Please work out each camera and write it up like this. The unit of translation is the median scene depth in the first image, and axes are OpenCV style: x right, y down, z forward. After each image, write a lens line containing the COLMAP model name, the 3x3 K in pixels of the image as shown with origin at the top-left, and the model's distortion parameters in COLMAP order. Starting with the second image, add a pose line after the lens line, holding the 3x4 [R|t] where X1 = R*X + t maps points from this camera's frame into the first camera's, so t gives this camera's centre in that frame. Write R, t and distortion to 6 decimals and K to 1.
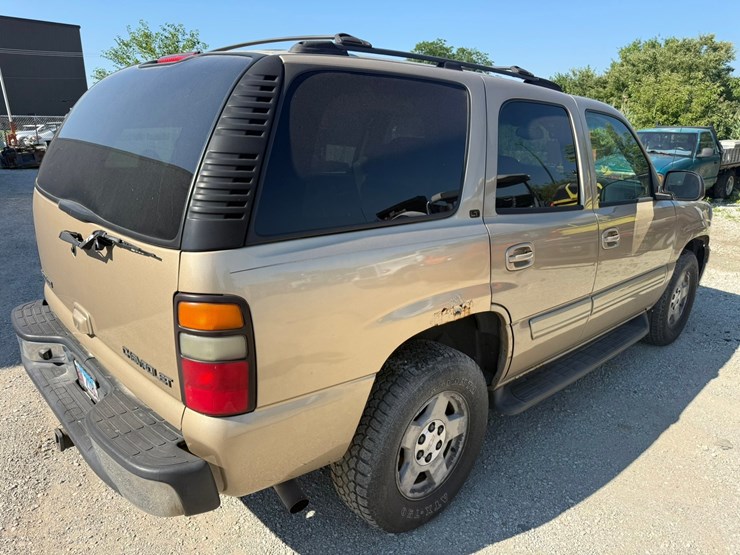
lens RADIAL K [[525.0, 0, 371.4], [0, 525.0, 275.8], [0, 0, 1]] dist [0.040395, -0.050120]
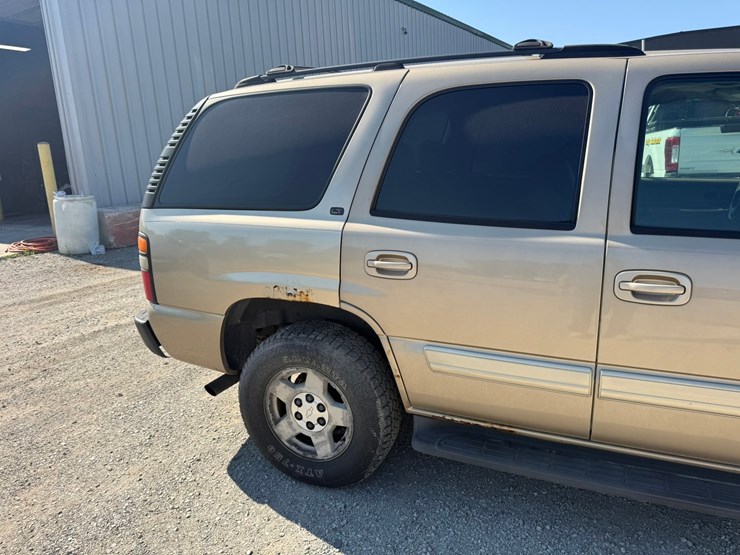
lens RADIAL K [[525.0, 0, 366.7], [0, 525.0, 272.6], [0, 0, 1]] dist [0.040395, -0.050120]
pose [[0.399530, 0.173272, -0.900196, 1.062033], [-0.192401, 0.975953, 0.102461, -0.104836], [0.896302, 0.132262, 0.423260, 0.569346]]
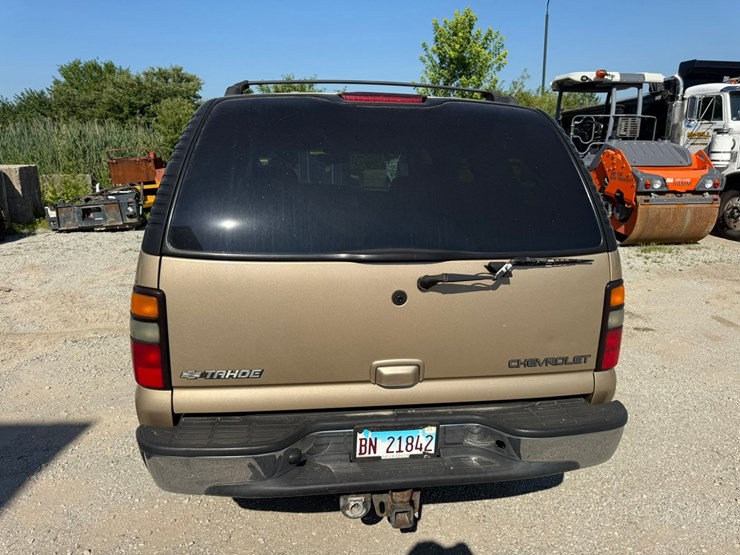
lens RADIAL K [[525.0, 0, 335.3], [0, 525.0, 263.7], [0, 0, 1]] dist [0.040395, -0.050120]
pose [[0.597451, -0.190727, 0.778894, -1.134104], [0.229245, 0.971391, 0.062020, -0.162111], [-0.768439, 0.141504, 0.624081, 0.419987]]
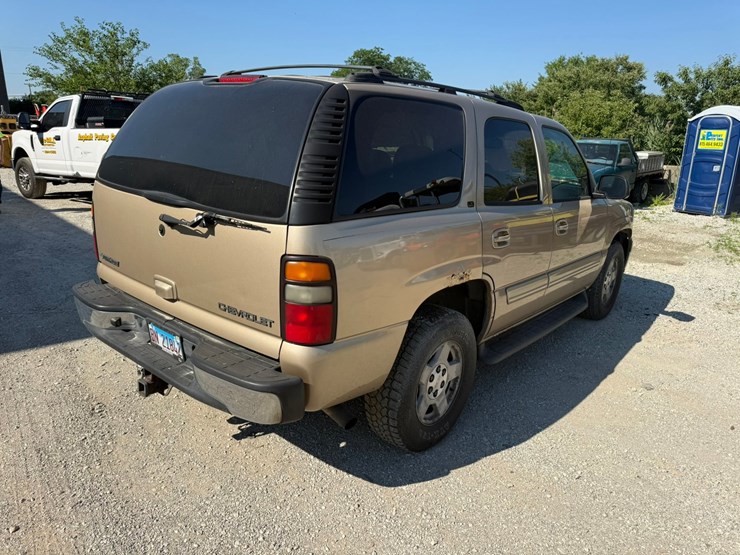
lens RADIAL K [[525.0, 0, 375.6], [0, 525.0, 276.4], [0, 0, 1]] dist [0.040395, -0.050120]
pose [[0.992199, -0.011864, 0.124096, -0.185969], [0.012875, 0.999890, -0.007346, 0.062579], [-0.123995, 0.008886, 0.992243, -0.250367]]
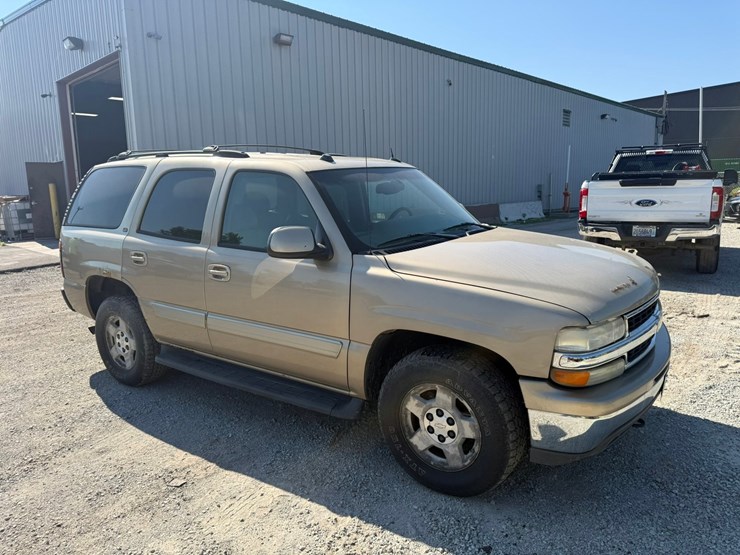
lens RADIAL K [[525.0, 0, 366.7], [0, 525.0, 282.6], [0, 0, 1]] dist [0.040395, -0.050120]
pose [[0.200734, 0.151465, -0.967866, 2.100358], [-0.238103, 0.965893, 0.101774, -0.310668], [0.950270, 0.210022, 0.229952, 1.306246]]
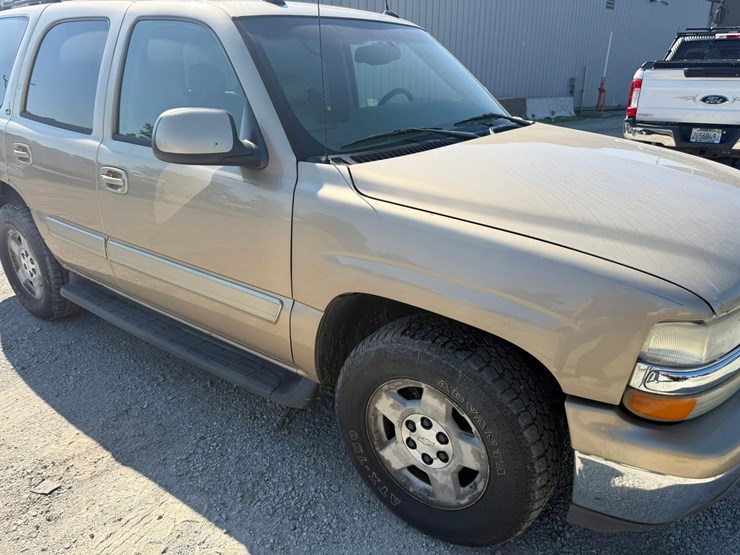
lens RADIAL K [[525.0, 0, 365.1], [0, 525.0, 283.1], [0, 0, 1]] dist [0.040395, -0.050120]
pose [[0.169008, 0.339504, -0.925296, 1.644301], [-0.266381, 0.919598, 0.288758, -0.322938], [0.948935, 0.197679, 0.245856, 1.489523]]
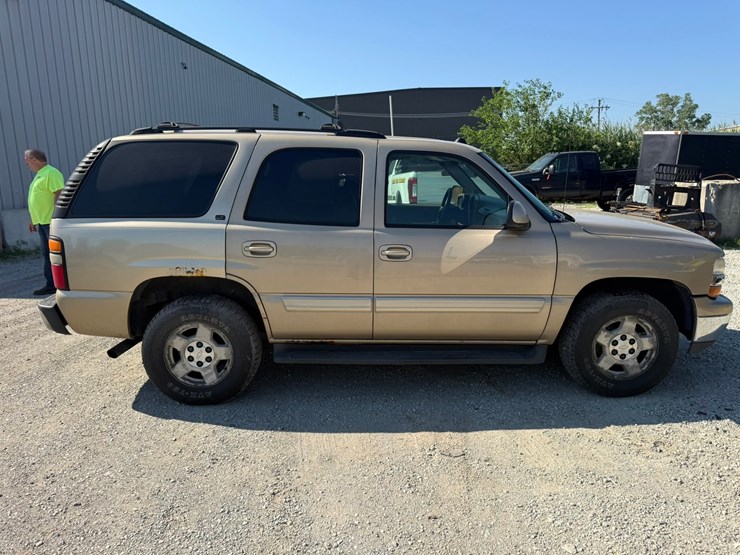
lens RADIAL K [[525.0, 0, 368.0], [0, 525.0, 276.6], [0, 0, 1]] dist [0.040395, -0.050120]
pose [[0.738795, 0.104676, -0.665751, 1.507496], [-0.157046, 0.987408, -0.019026, 0.022295], [0.655376, 0.118610, 0.745931, 0.078602]]
